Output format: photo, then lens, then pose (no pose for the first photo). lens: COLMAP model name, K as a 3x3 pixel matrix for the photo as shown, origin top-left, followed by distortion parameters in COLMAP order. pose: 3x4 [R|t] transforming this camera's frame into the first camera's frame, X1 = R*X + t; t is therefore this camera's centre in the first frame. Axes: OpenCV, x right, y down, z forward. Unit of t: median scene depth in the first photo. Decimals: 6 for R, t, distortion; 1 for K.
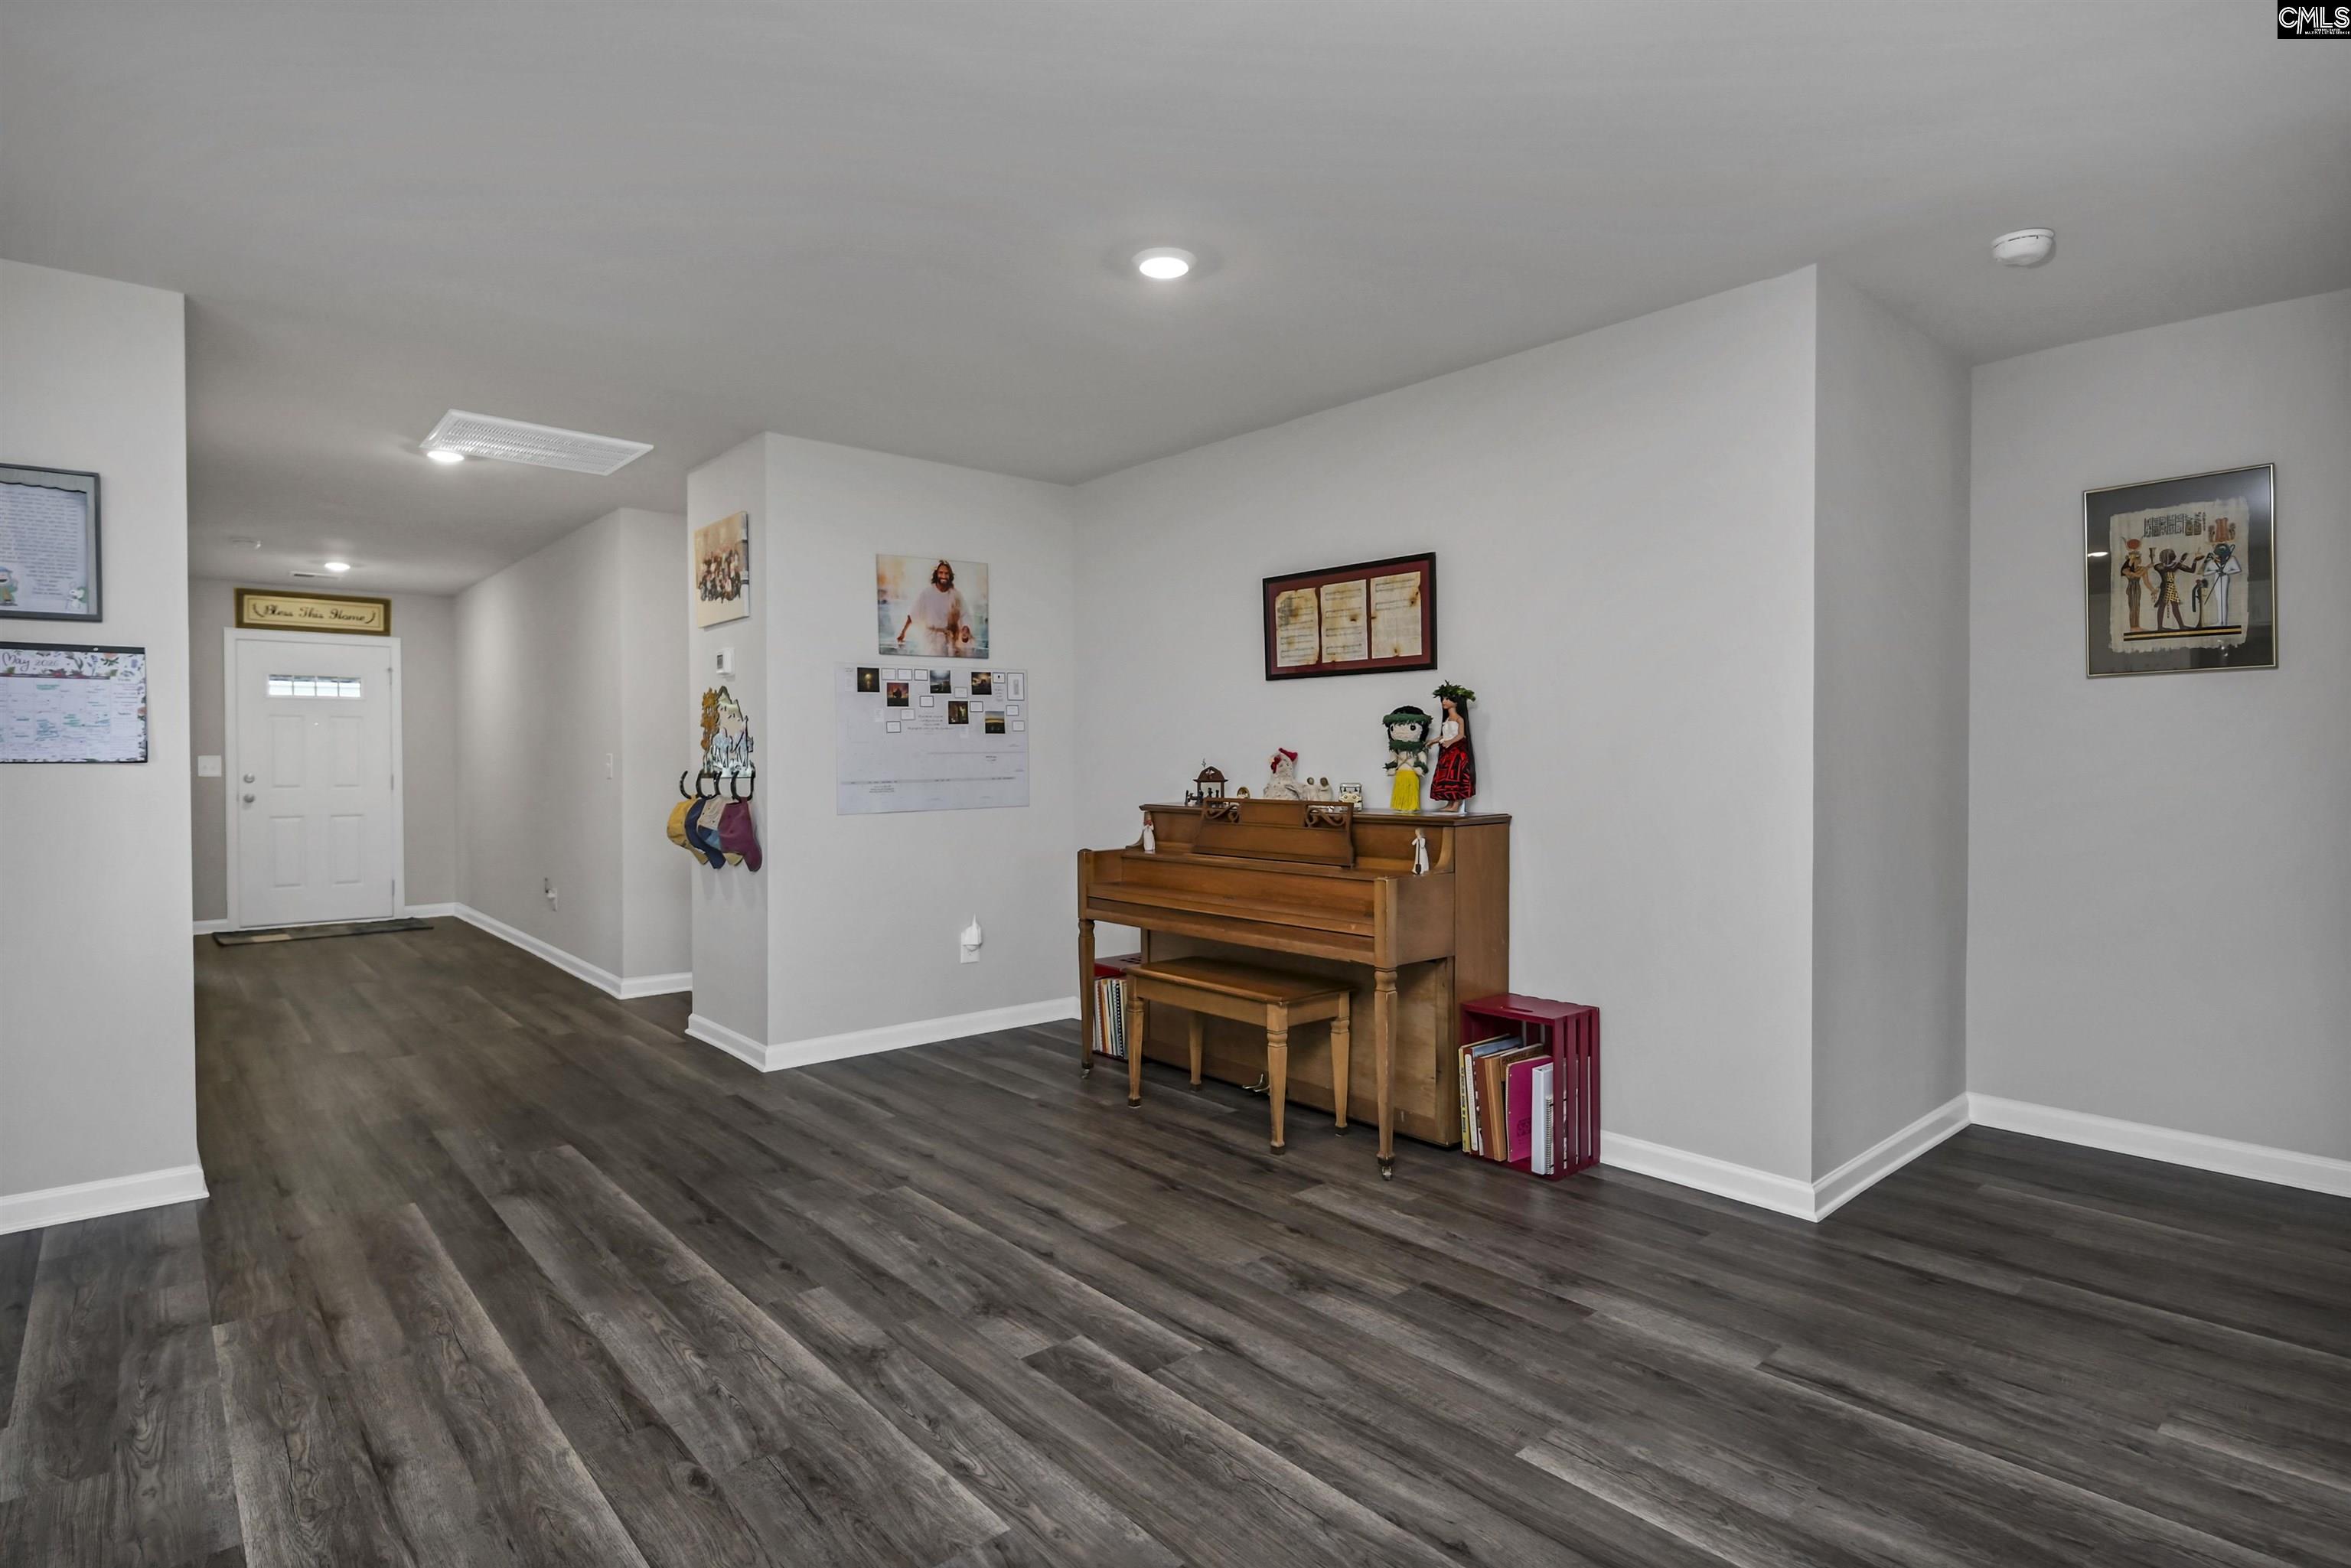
lens RADIAL K [[1206.4, 0, 1146.1], [0, 1206.4, 764.5], [0, 0, 1]] dist [0.005352, -0.008365]
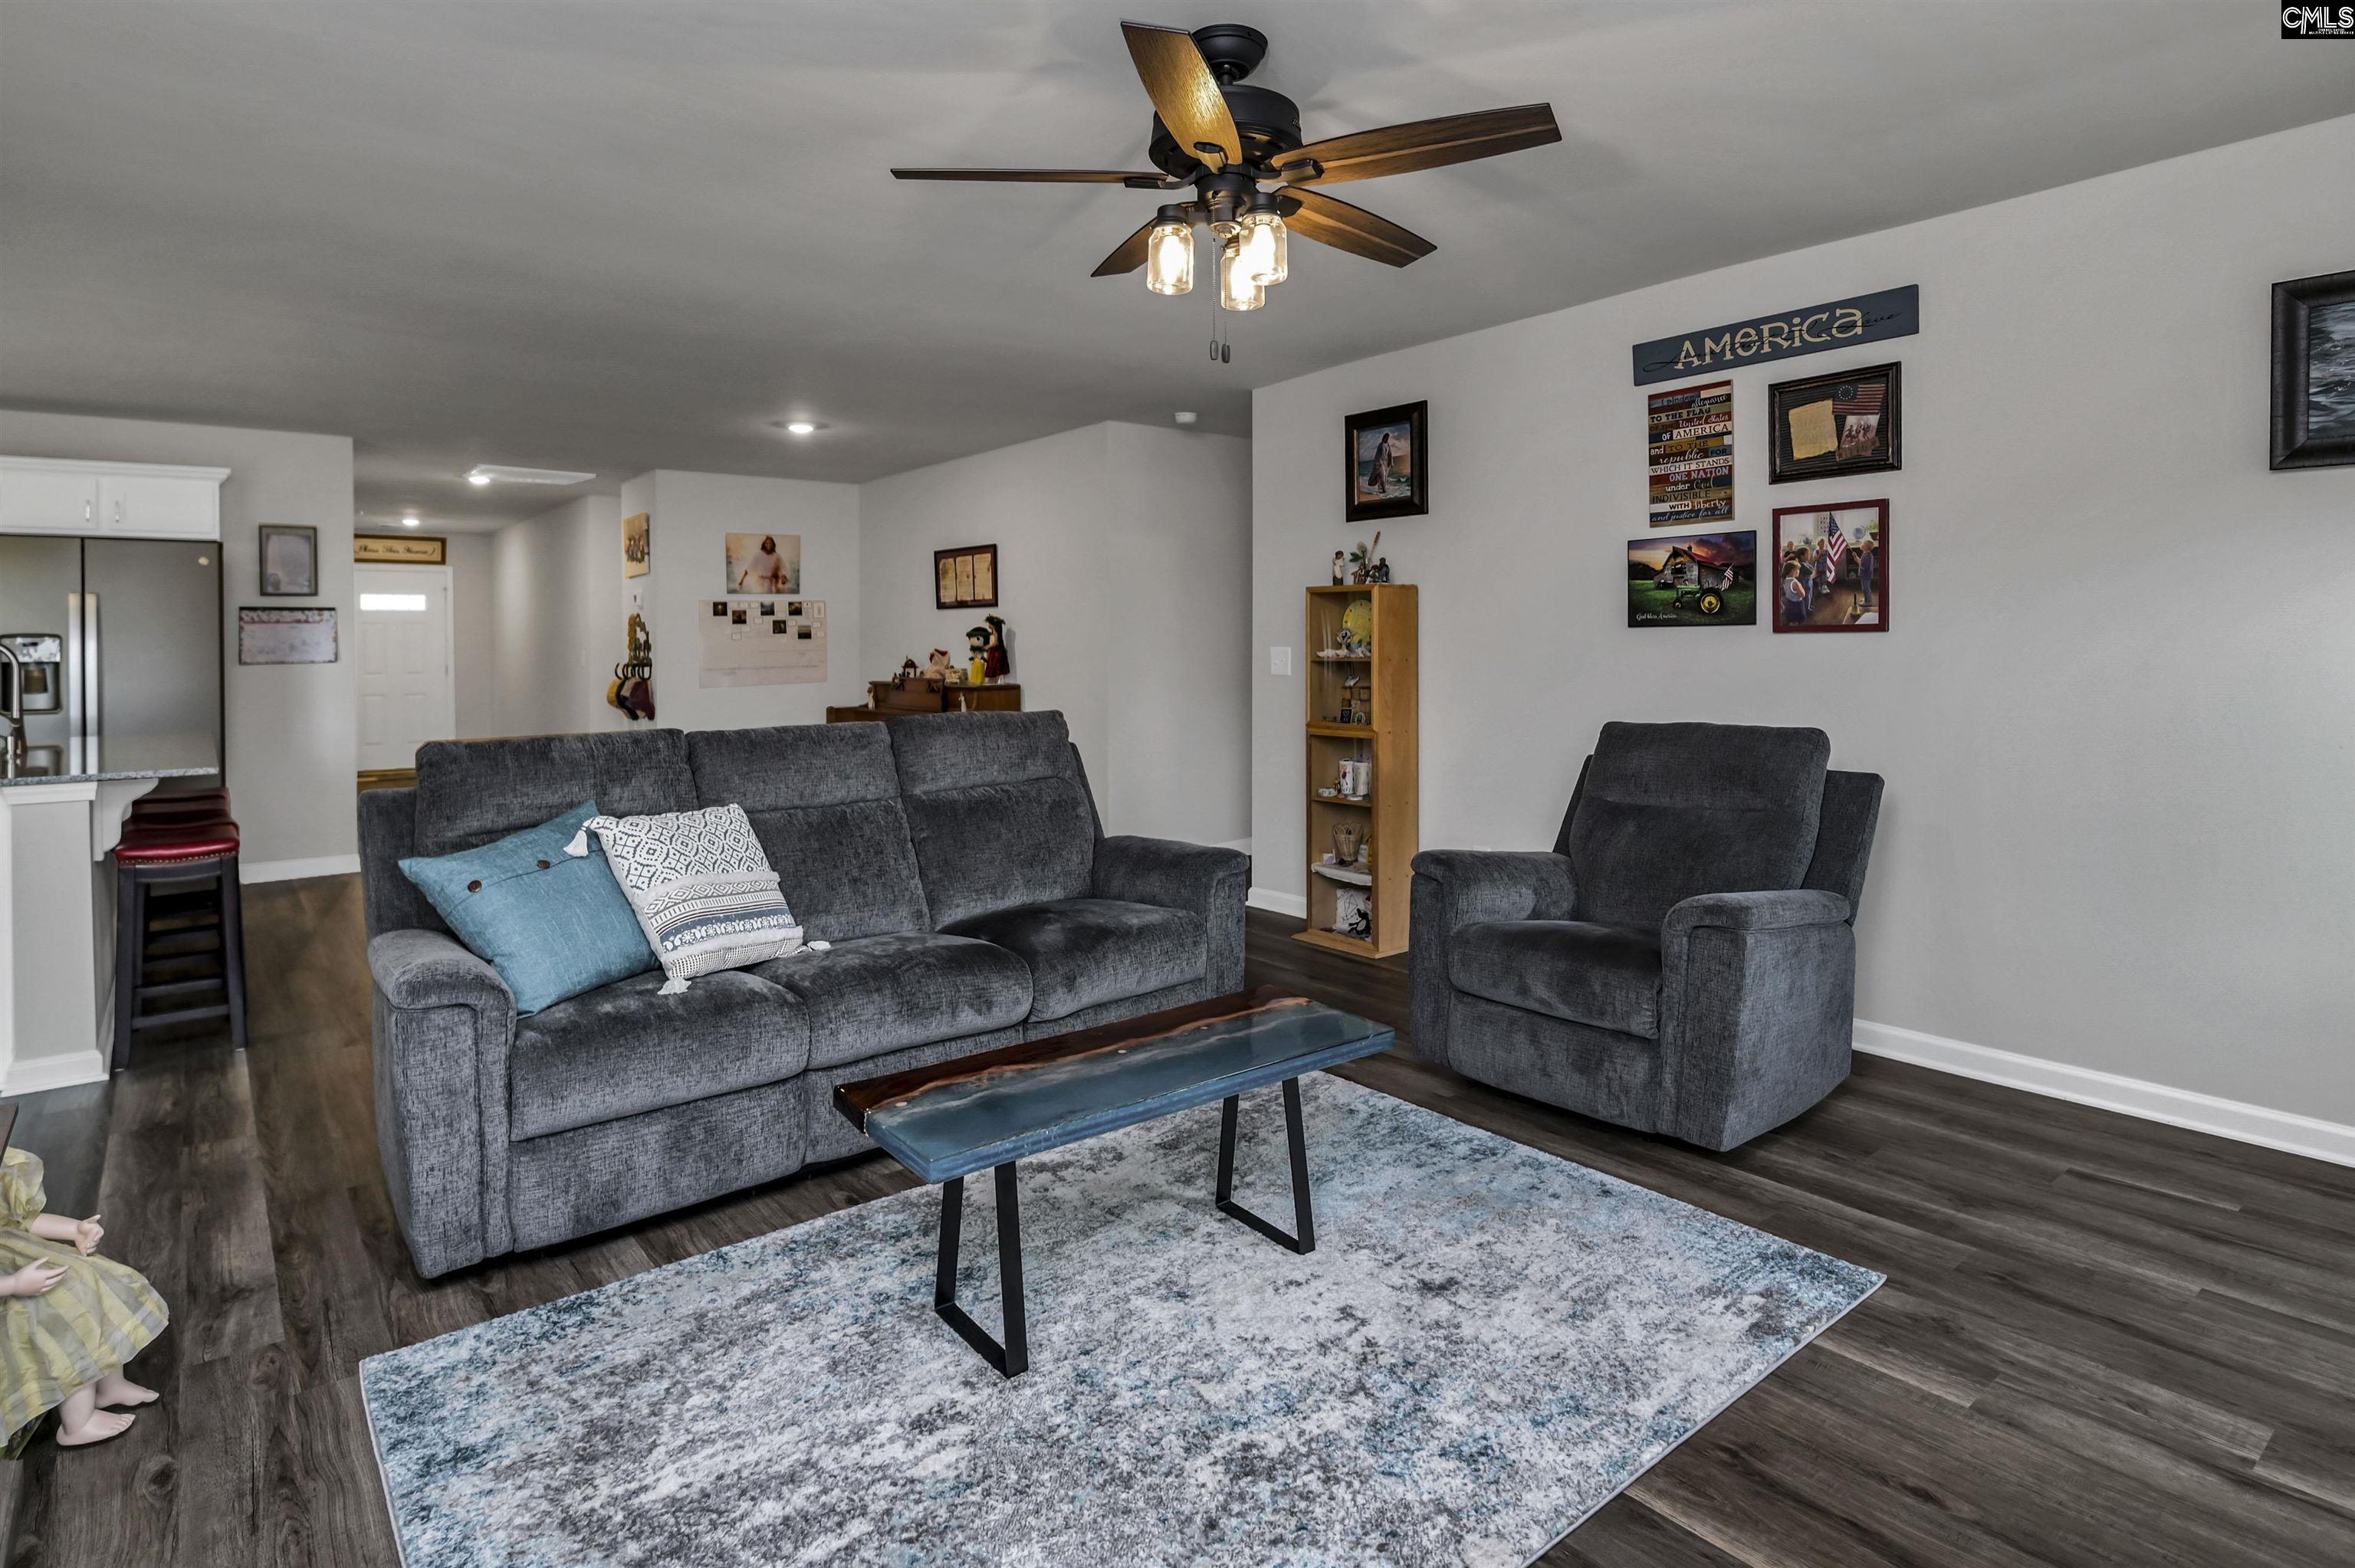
lens RADIAL K [[1208.3, 0, 1142.6], [0, 1208.3, 639.2], [0, 0, 1]] dist [0.005352, -0.008365]
pose [[0.999437, -0.006138, -0.032972, 0.631096], [0.006075, 0.999979, -0.002031, -0.028663], [0.032984, 0.001829, 0.999454, -1.039065]]
